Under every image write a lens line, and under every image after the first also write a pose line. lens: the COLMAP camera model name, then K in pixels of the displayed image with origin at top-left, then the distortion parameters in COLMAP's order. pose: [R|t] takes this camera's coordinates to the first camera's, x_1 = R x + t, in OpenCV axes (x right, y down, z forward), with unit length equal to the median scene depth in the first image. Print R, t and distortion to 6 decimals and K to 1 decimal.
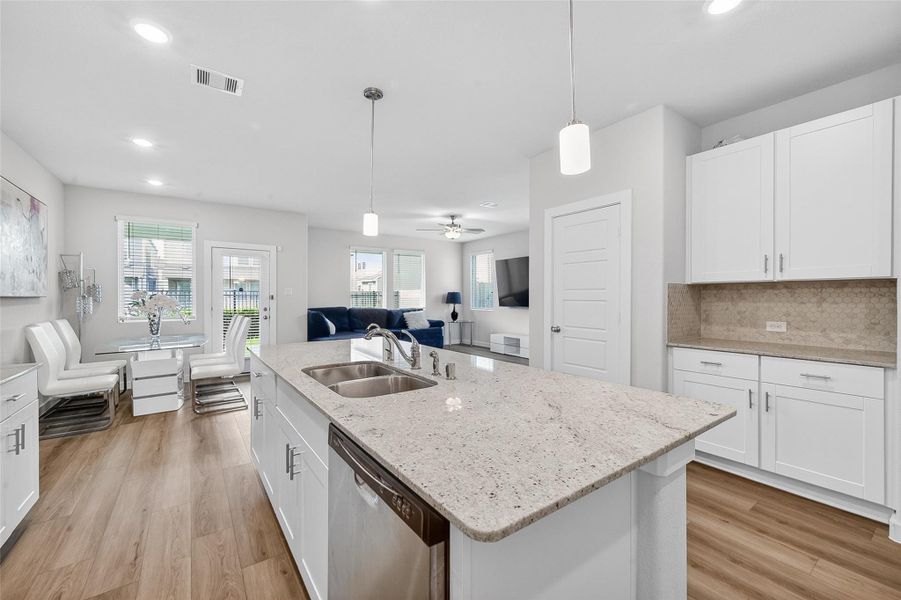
lens RADIAL K [[364.6, 0, 453.5], [0, 364.6, 300.1], [0, 0, 1]] dist [0.003459, -0.000520]
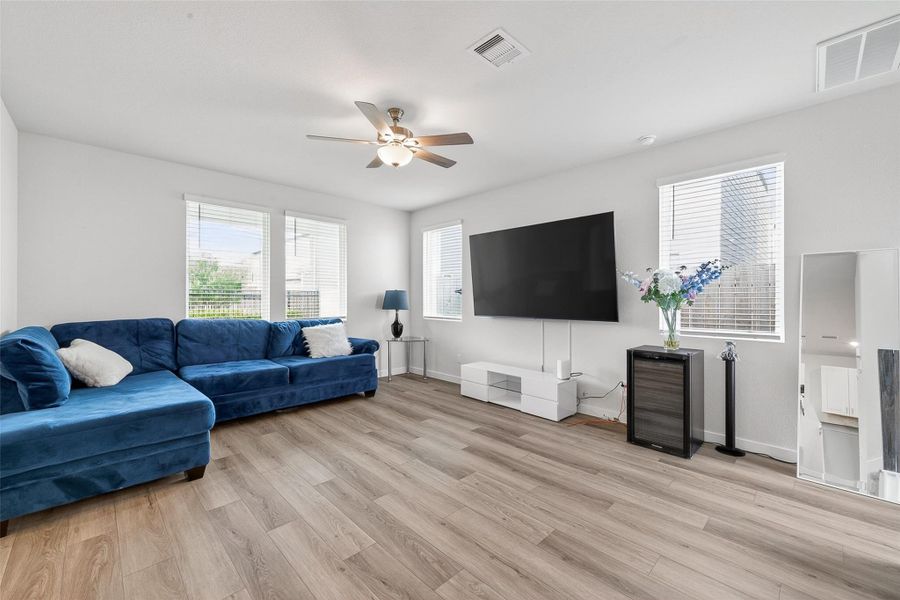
lens RADIAL K [[364.5, 0, 454.5], [0, 364.5, 297.2], [0, 0, 1]] dist [-0.000457, -0.000024]
pose [[0.987168, 0.002315, 0.159670, -0.000029], [-0.001140, 0.999972, -0.007450, -0.014575], [-0.159683, 0.007172, 0.987142, 0.983877]]
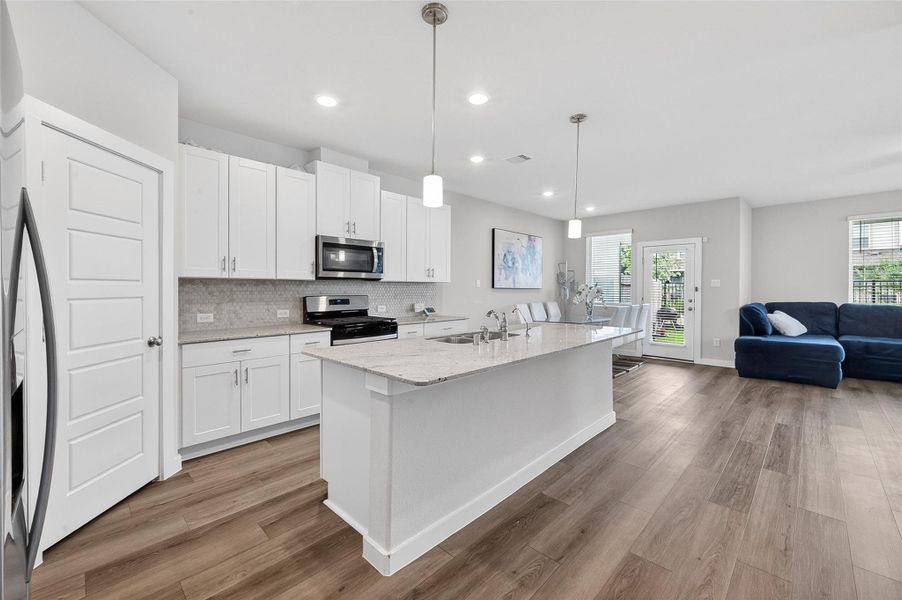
lens RADIAL K [[366.9, 0, 452.3], [0, 366.9, 288.6], [0, 0, 1]] dist [0.008067, -0.000101]
pose [[0.168908, 0.002067, -0.985630, 0.622298], [-0.009805, 0.999952, 0.000417, -0.005298], [0.985583, 0.009594, 0.168920, 0.285848]]
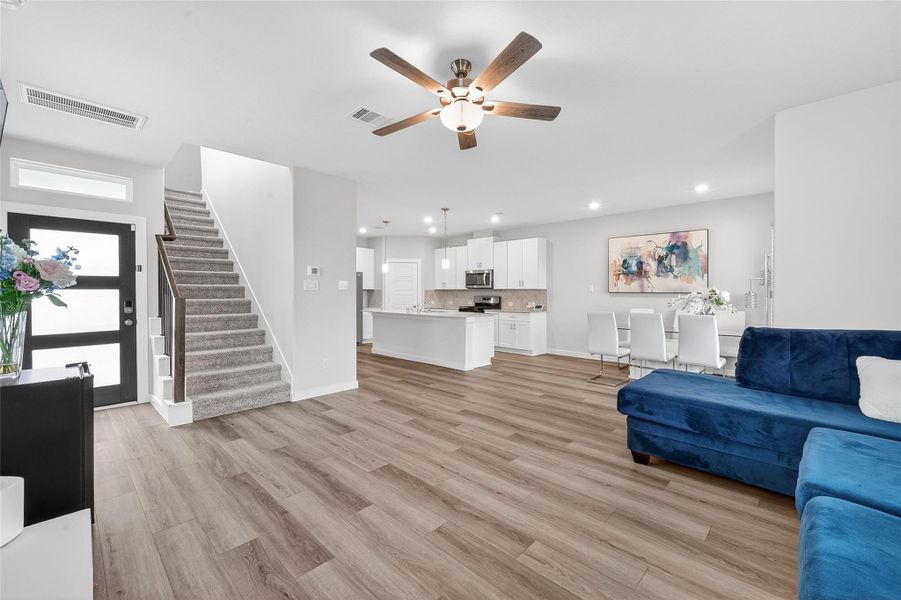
lens RADIAL K [[362.2, 0, 447.9], [0, 362.2, 293.8], [0, 0, 1]] dist [-0.003017, -0.000239]
pose [[-0.985056, -0.000858, -0.172230, 0.127141], [-0.002546, 0.999951, 0.009582, -0.018072], [0.172214, 0.009877, -0.985010, 2.367892]]
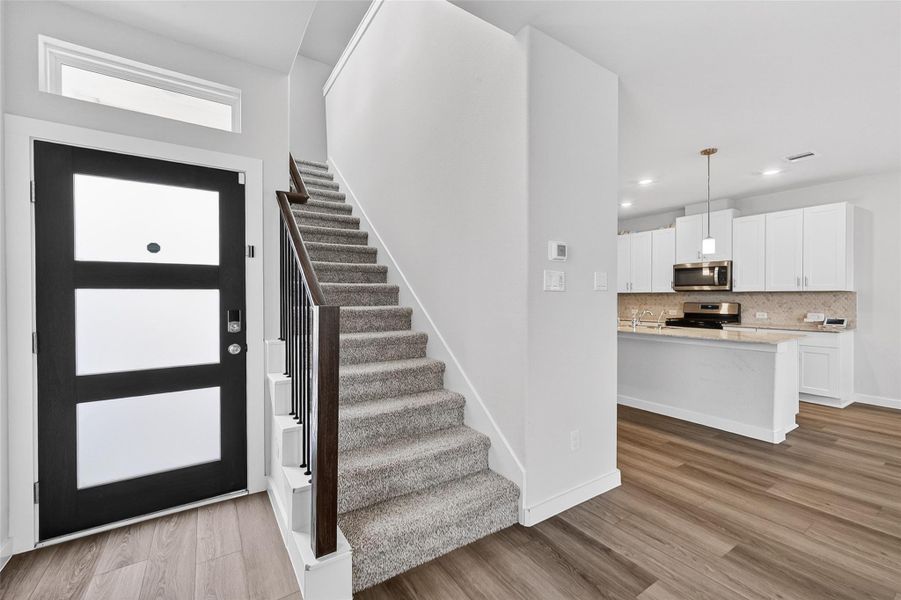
lens RADIAL K [[363.4, 0, 443.2], [0, 363.4, 297.4], [0, 0, 1]] dist [0.001902, -0.005292]
pose [[-0.997746, -0.003265, 0.067026, 0.492159], [-0.002791, 0.999970, 0.007166, -0.010615], [-0.067047, 0.006963, -0.997725, 1.723507]]
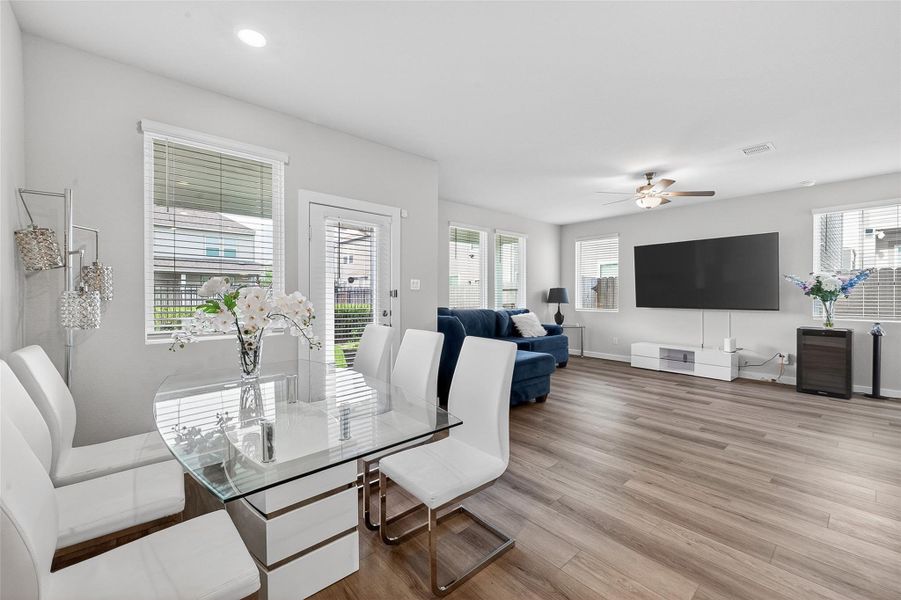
lens RADIAL K [[366.8, 0, 454.8], [0, 366.8, 298.8], [0, 0, 1]] dist [0.005355, -0.000088]
pose [[0.994213, 0.002164, 0.107410, -0.760793], [-0.002525, 0.999992, 0.003223, -0.001907], [-0.107402, -0.003475, 0.994210, 0.637115]]
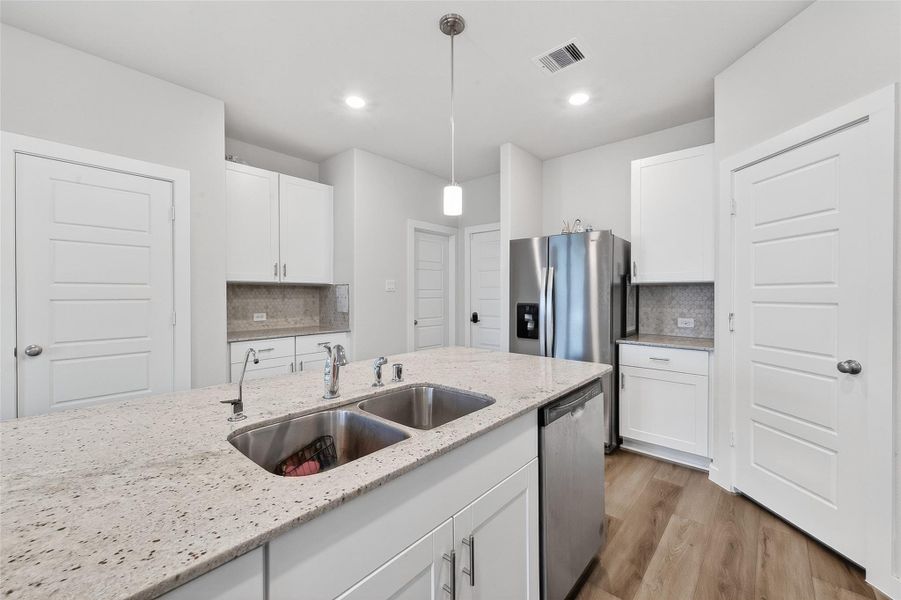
lens RADIAL K [[364.9, 0, 455.0], [0, 364.9, 297.2], [0, 0, 1]] dist [-0.000457, -0.000024]
pose [[-0.225343, -0.006465, 0.974258, -0.410154], [0.009386, 0.999917, 0.008806, -0.002701], [-0.974234, 0.011129, -0.225264, 0.459733]]
